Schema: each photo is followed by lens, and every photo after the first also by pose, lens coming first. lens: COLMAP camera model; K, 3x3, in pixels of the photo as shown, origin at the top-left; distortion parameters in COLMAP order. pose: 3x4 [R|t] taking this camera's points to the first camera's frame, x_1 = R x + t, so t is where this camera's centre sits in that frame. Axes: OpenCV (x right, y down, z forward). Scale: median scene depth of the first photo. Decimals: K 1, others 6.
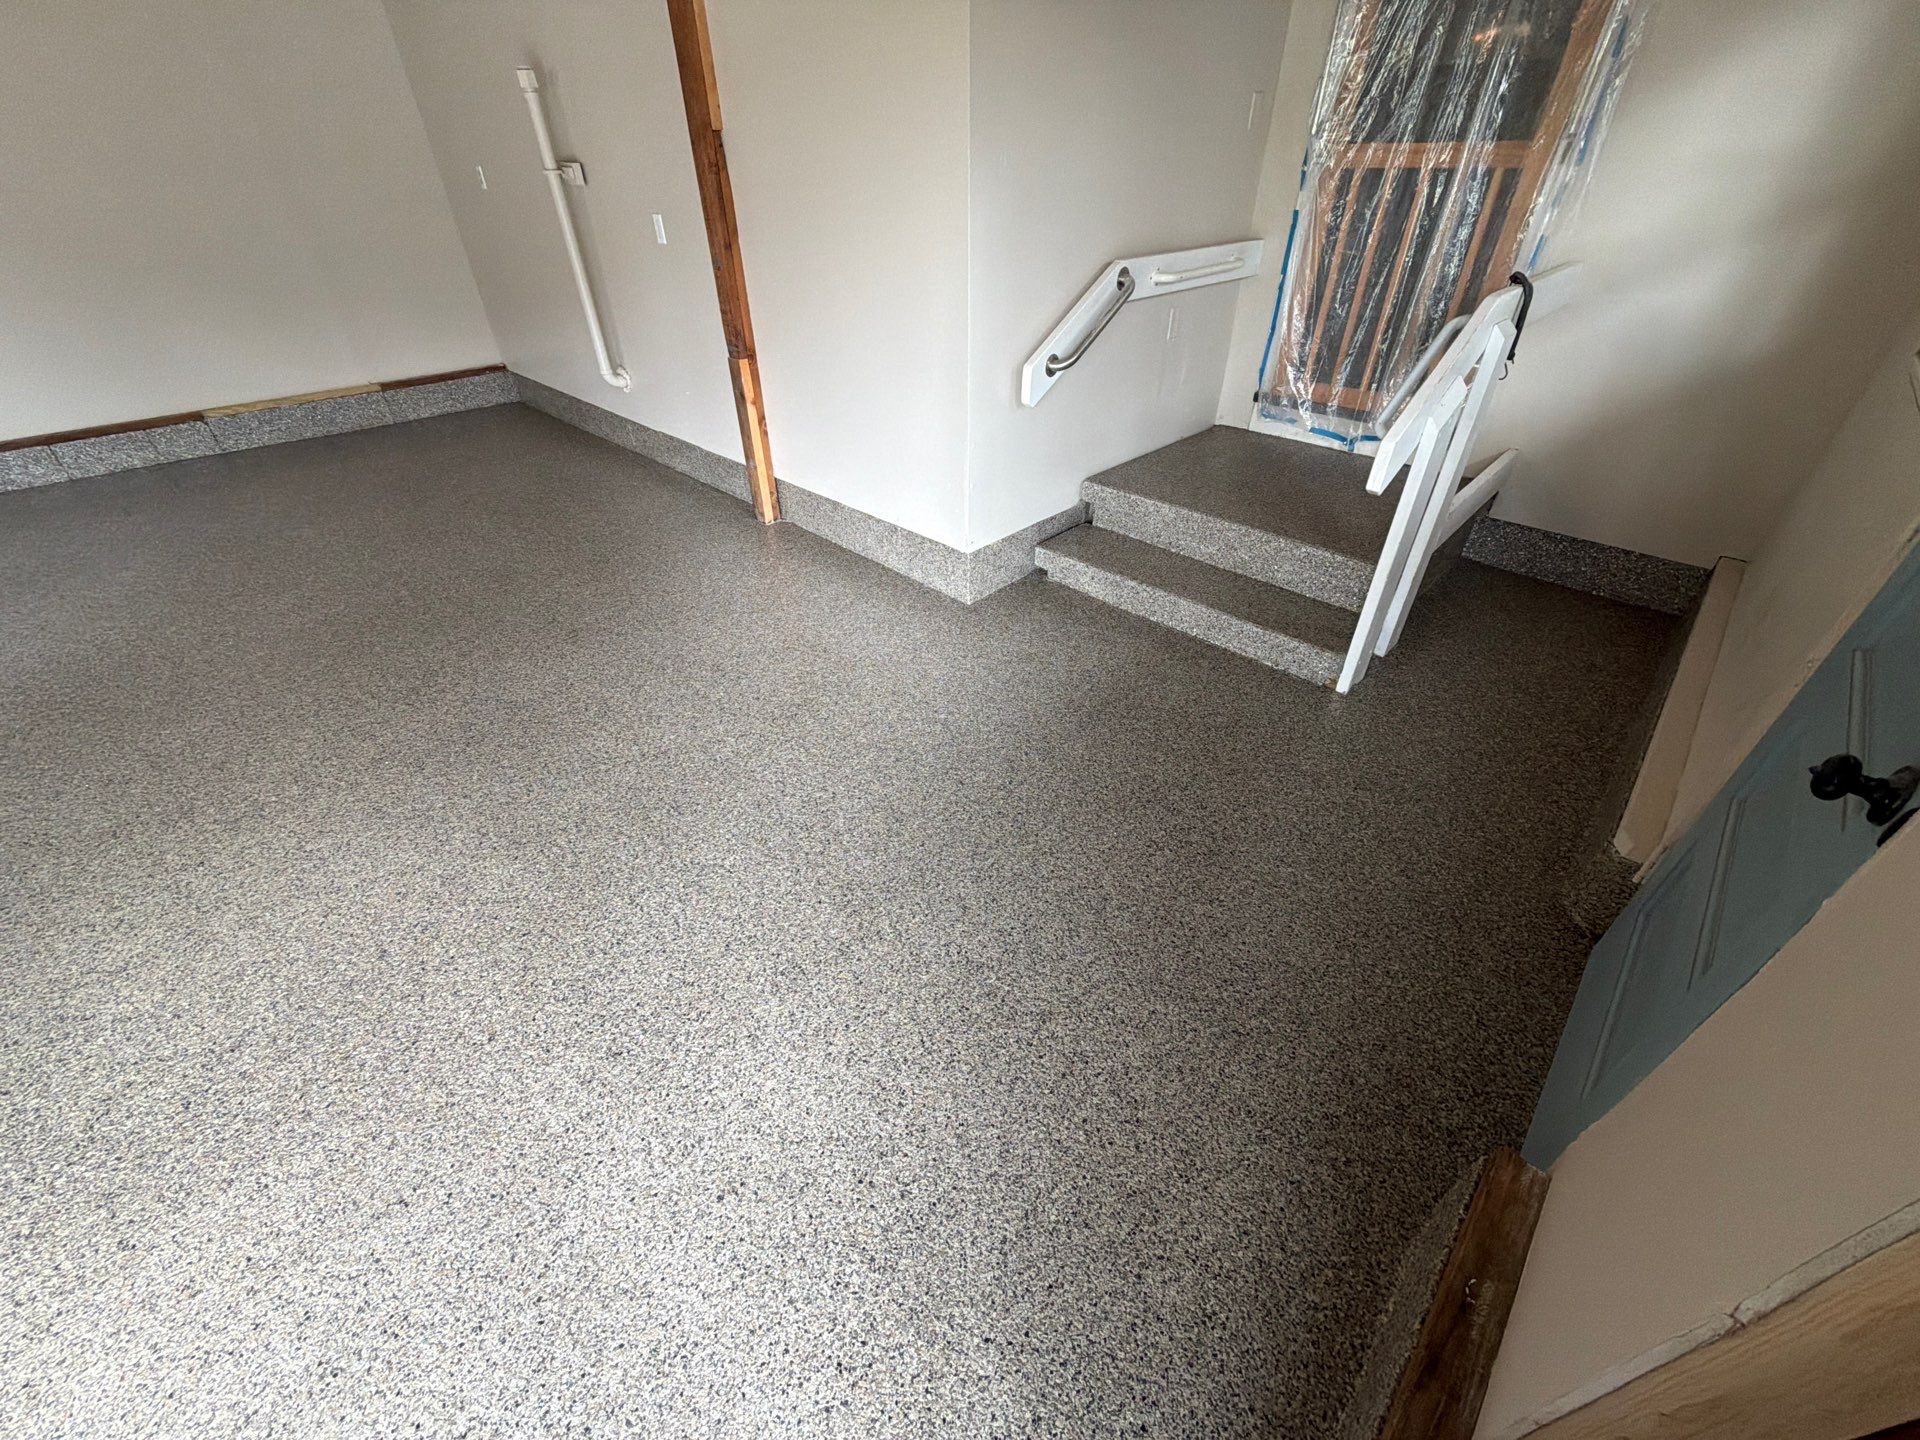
lens RADIAL K [[763.8, 0, 961.0], [0, 763.8, 720.6], [0, 0, 1]] dist [-0.000227, -0.000119]
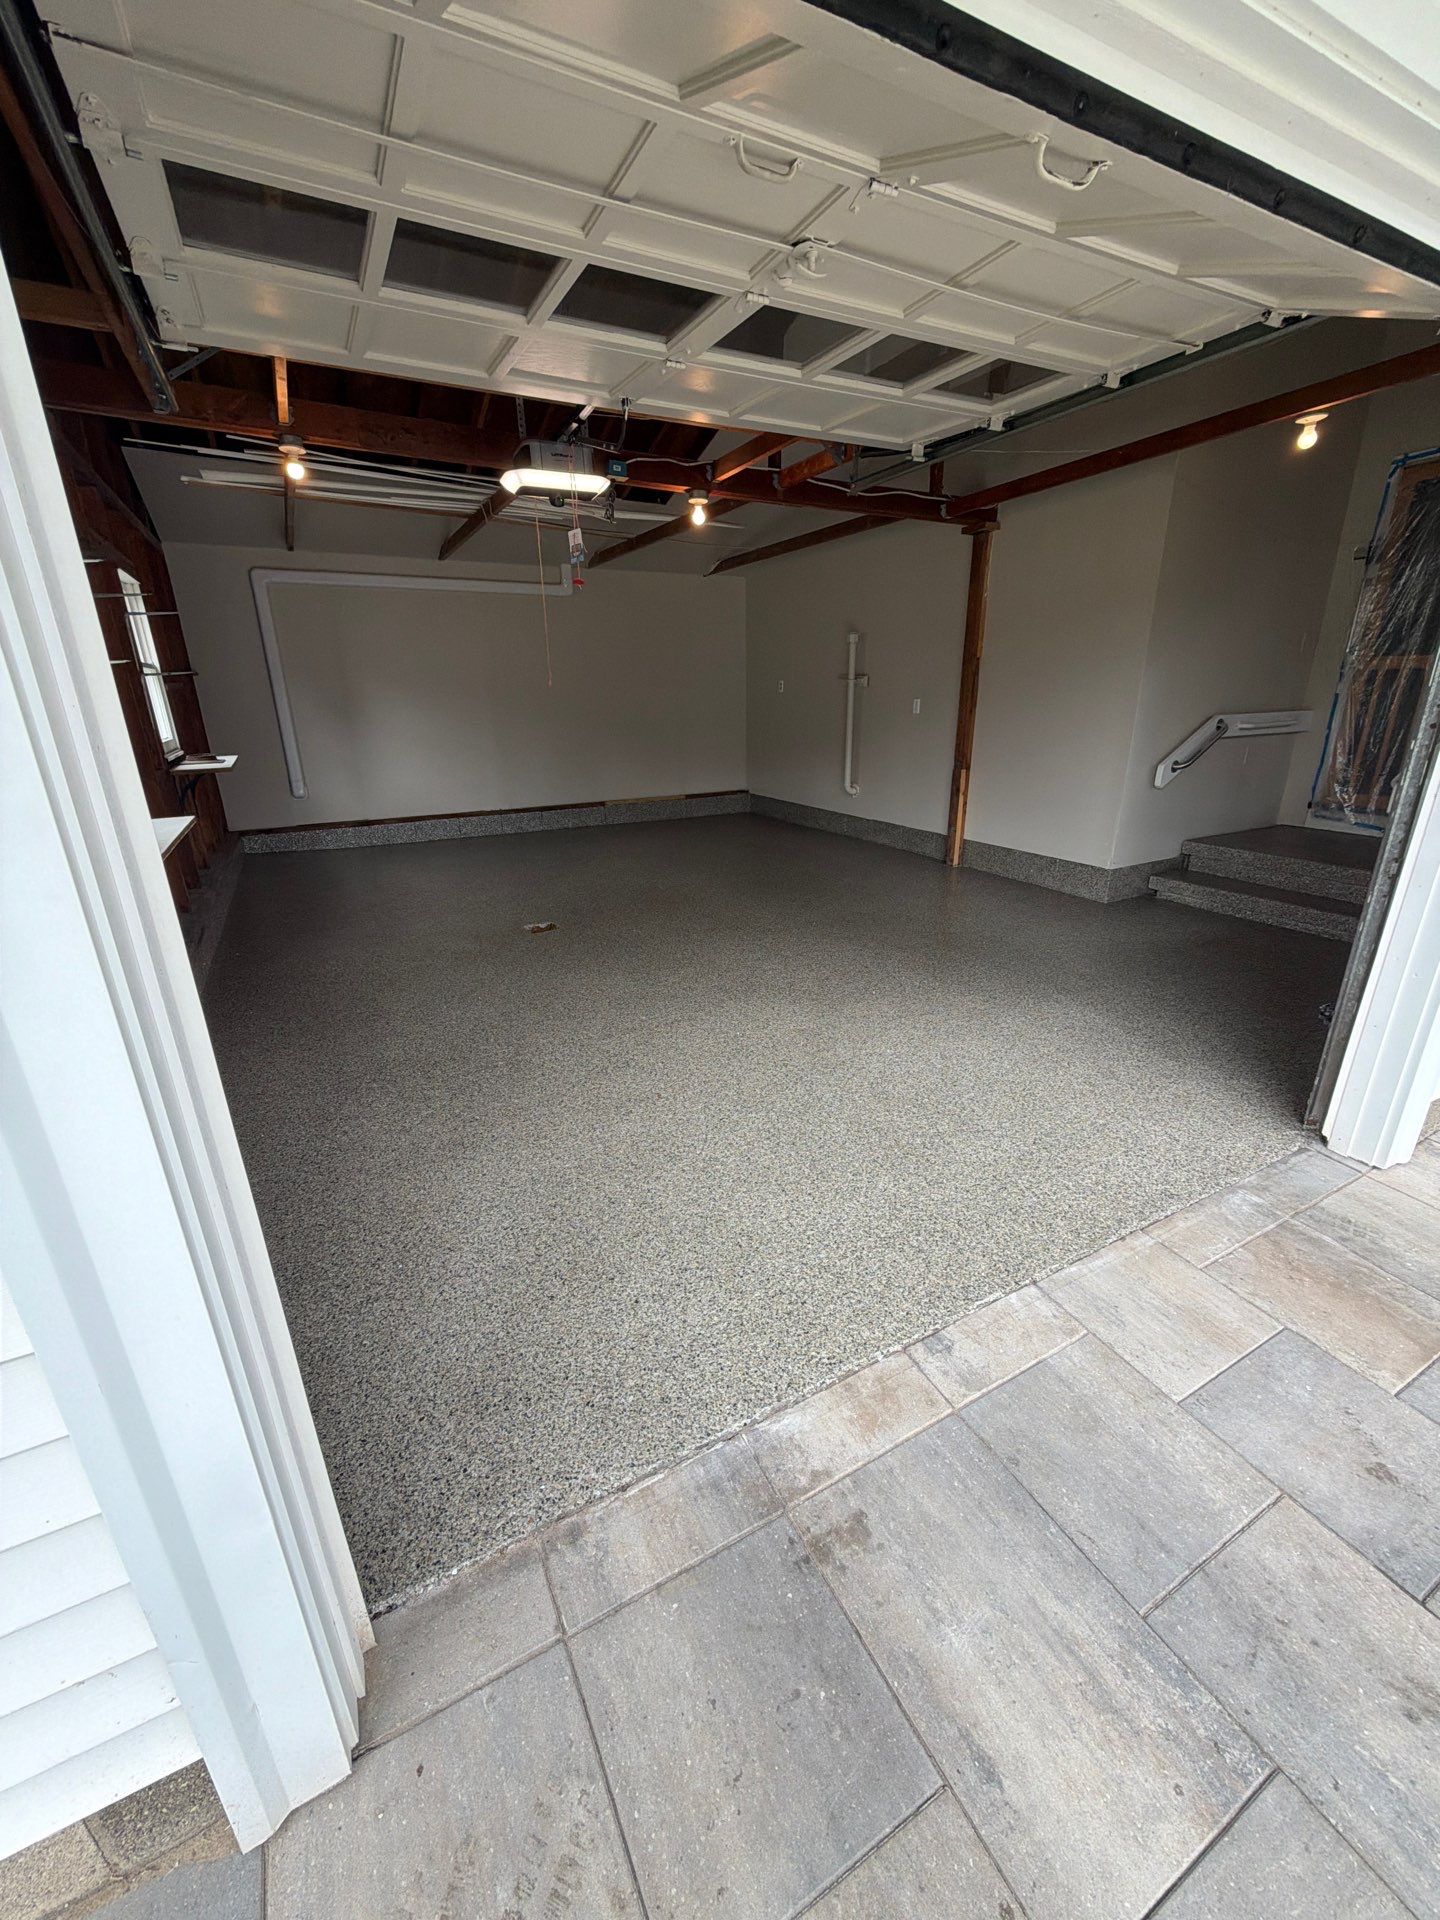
lens RADIAL K [[763.8, 0, 720.0], [0, 763.8, 960.0], [0, 0, 1]] dist [-0.000227, -0.000119]
pose [[0.952166, 0.093450, -0.290941, -0.304744], [-0.173174, 0.949464, -0.261781, 0.561989], [0.251775, 0.299642, 0.920230, -0.700999]]
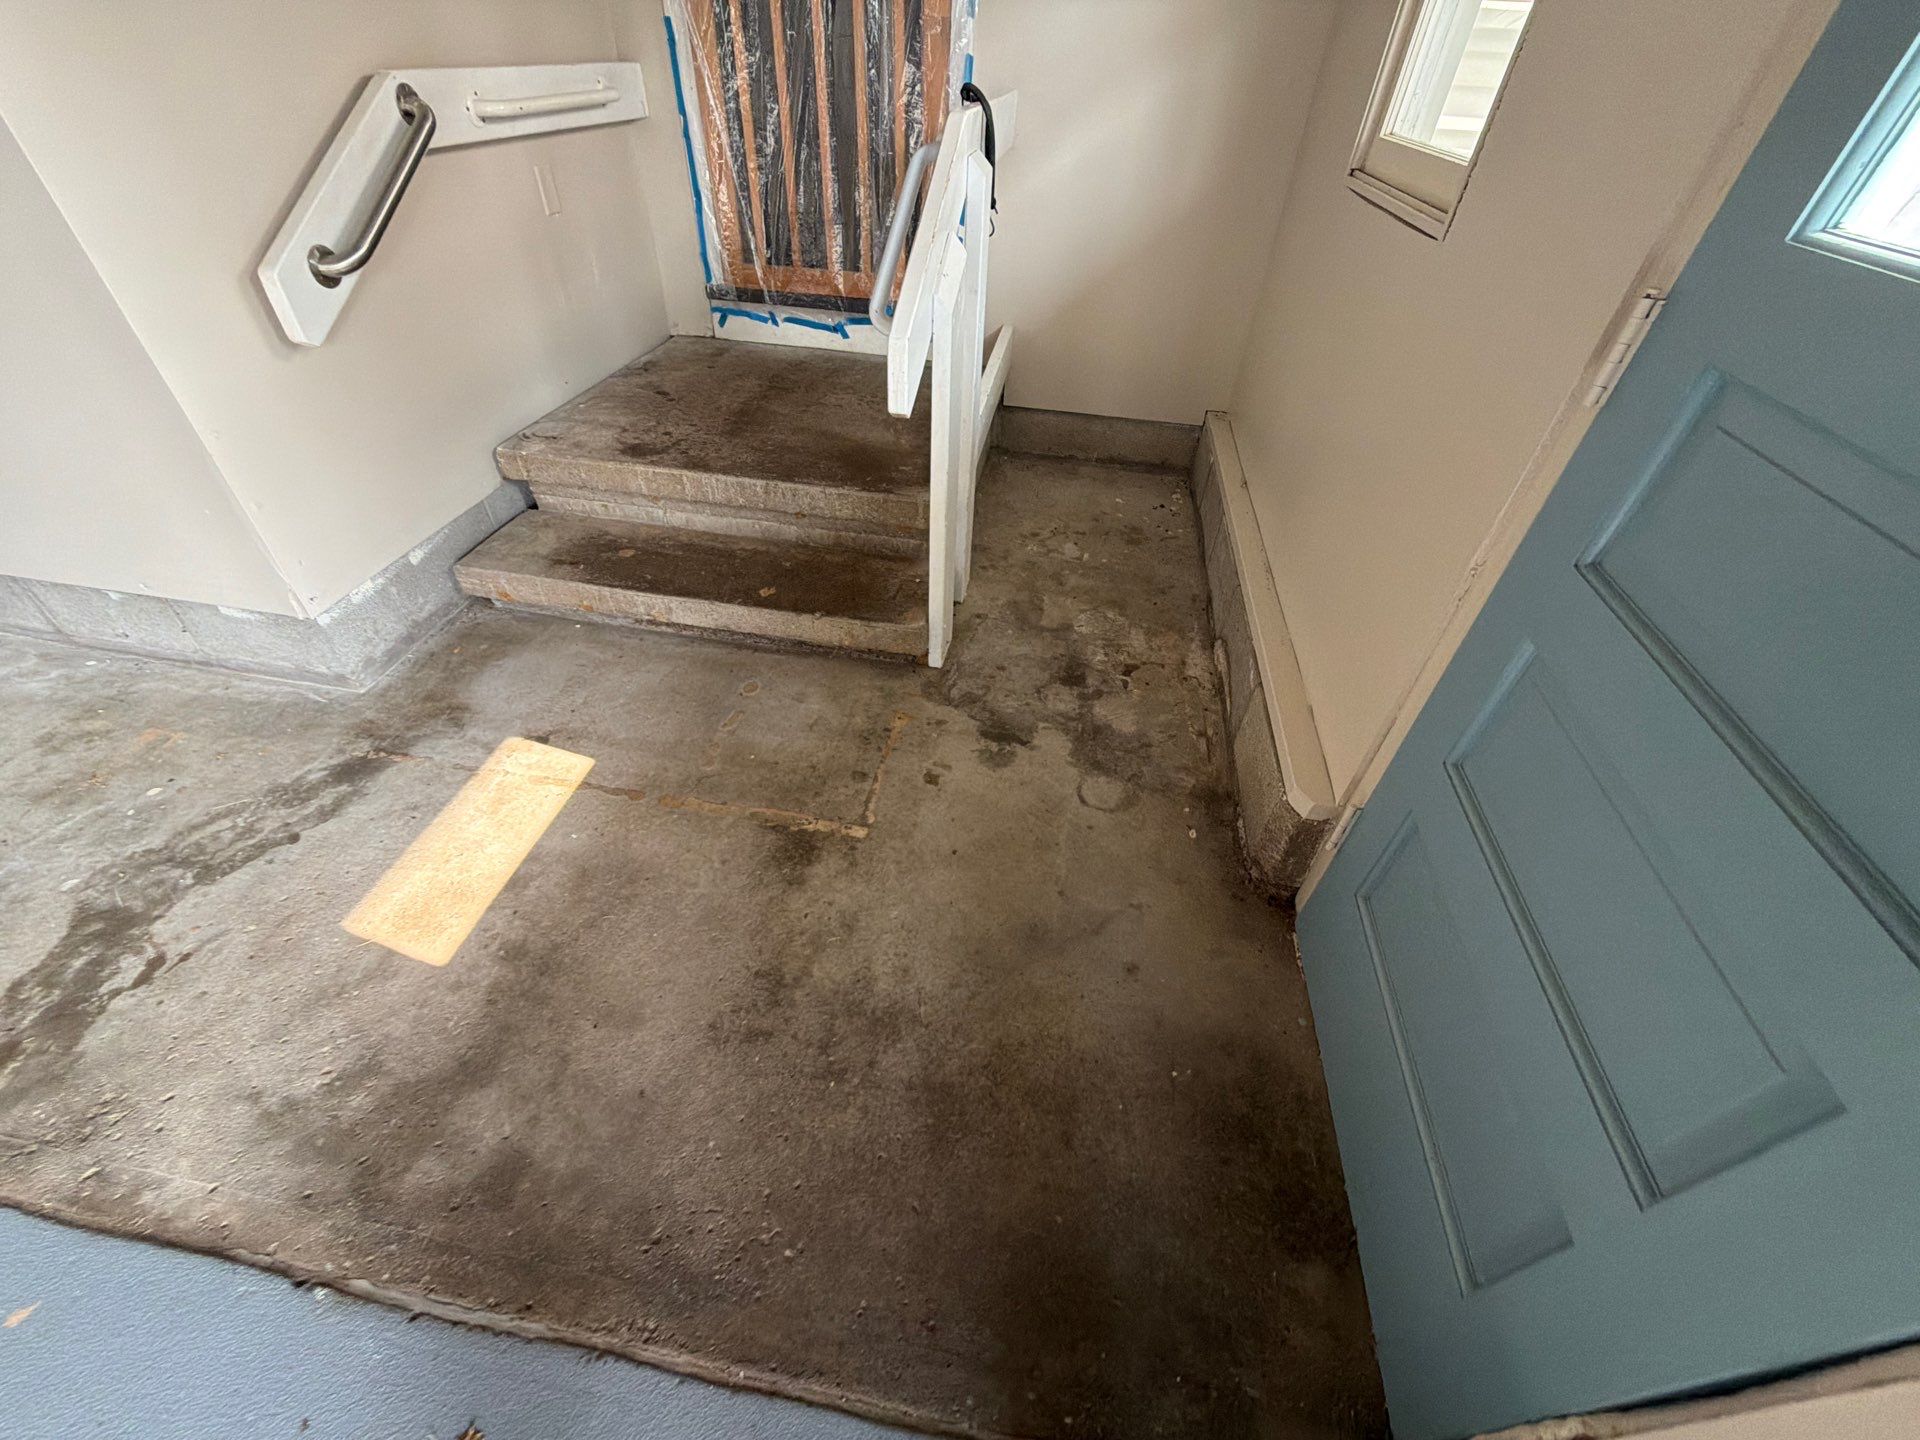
lens RADIAL K [[763.8, 0, 961.0], [0, 763.8, 720.6], [0, 0, 1]] dist [-0.000227, -0.000119]
pose [[0.820994, -0.347700, 0.452851, 0.124512], [0.299362, 0.937554, 0.177128, -0.102811], [-0.486160, -0.009855, 0.873814, 0.258751]]
